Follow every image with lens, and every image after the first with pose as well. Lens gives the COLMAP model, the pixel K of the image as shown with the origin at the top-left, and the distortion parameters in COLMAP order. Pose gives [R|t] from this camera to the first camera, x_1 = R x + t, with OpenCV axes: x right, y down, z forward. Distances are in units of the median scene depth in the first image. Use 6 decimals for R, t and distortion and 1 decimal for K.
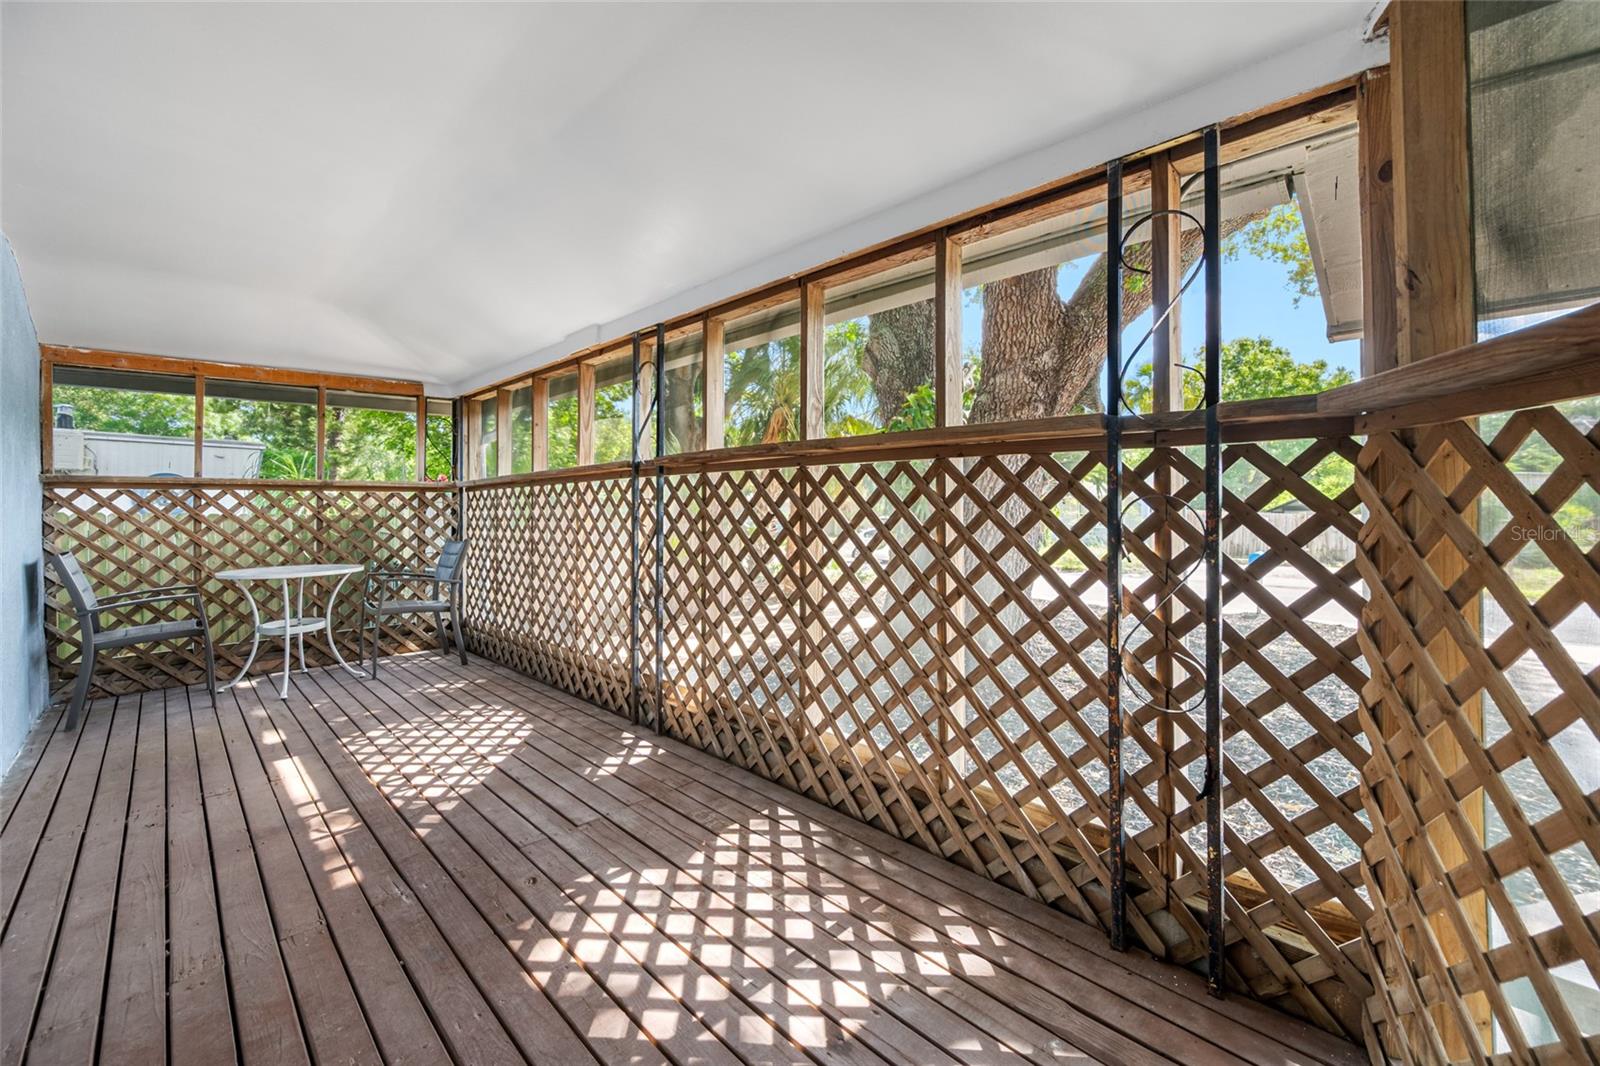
lens RADIAL K [[640.2, 0, 799.2], [0, 640.2, 530.6], [0, 0, 1]] dist [0.001066, -0.000079]
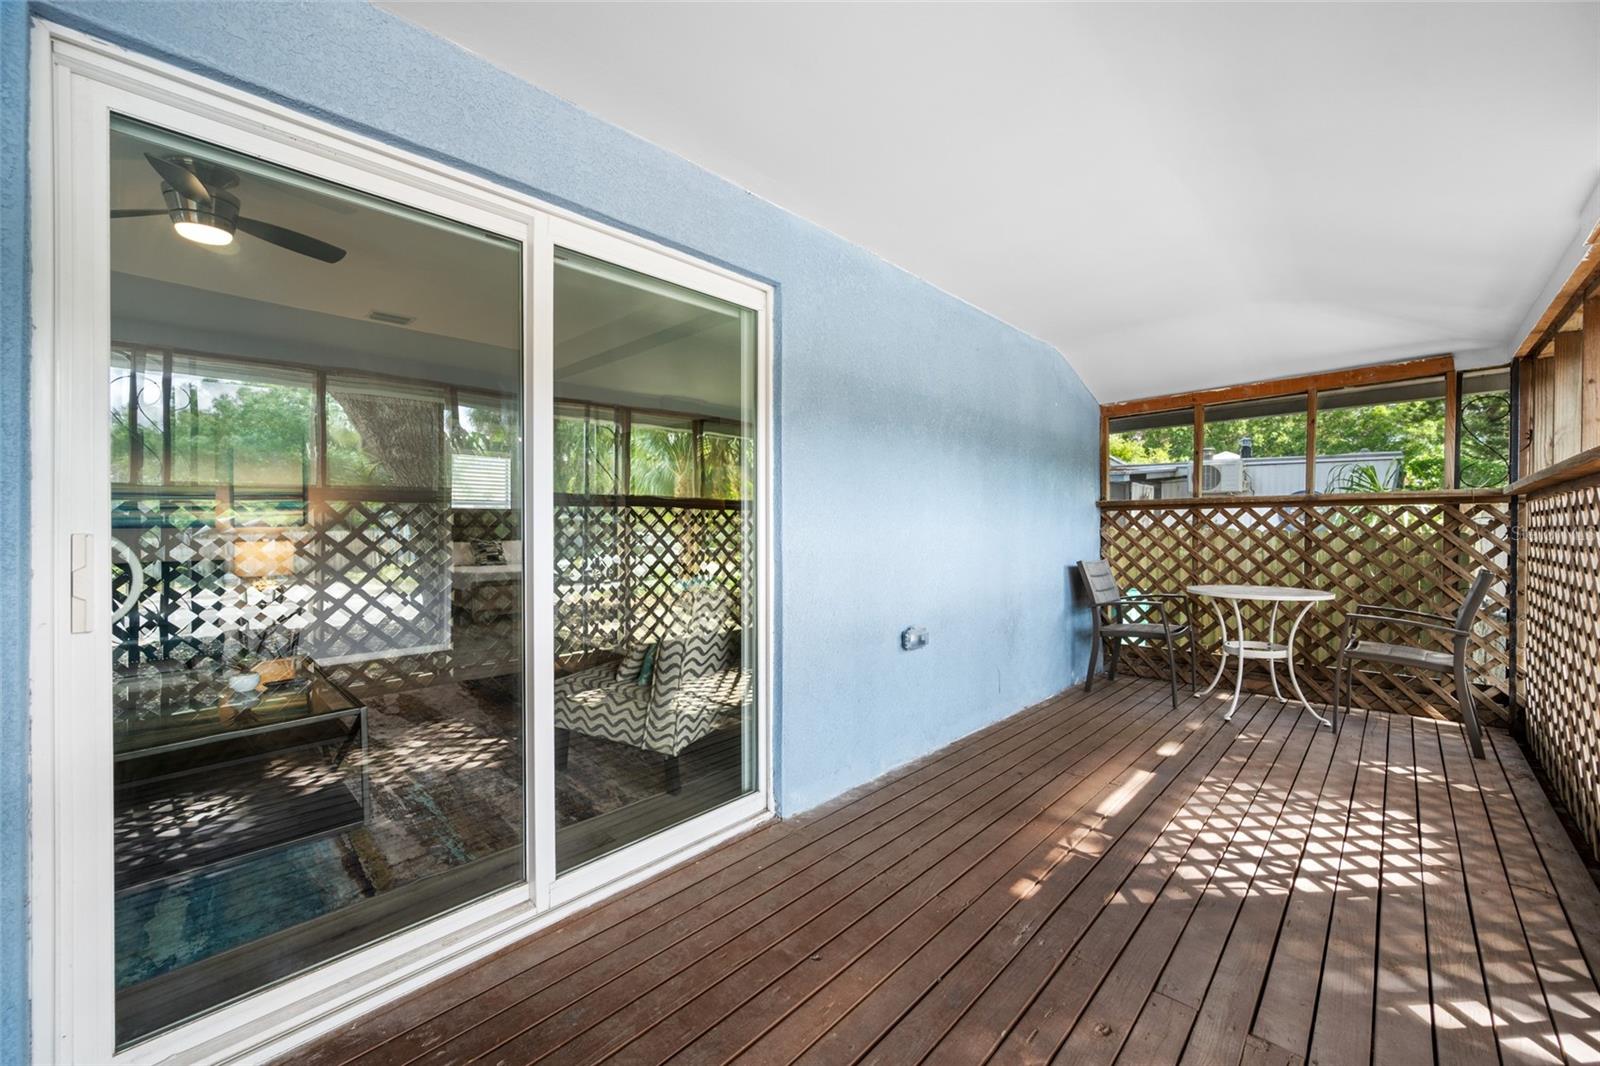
lens RADIAL K [[640.2, 0, 799.2], [0, 640.2, 530.6], [0, 0, 1]] dist [0.001066, -0.000079]
pose [[0.024014, 0.008689, -0.999674, 0.190410], [-0.032202, 0.999450, 0.007913, -0.017455], [0.999193, 0.032001, 0.024280, 0.373372]]
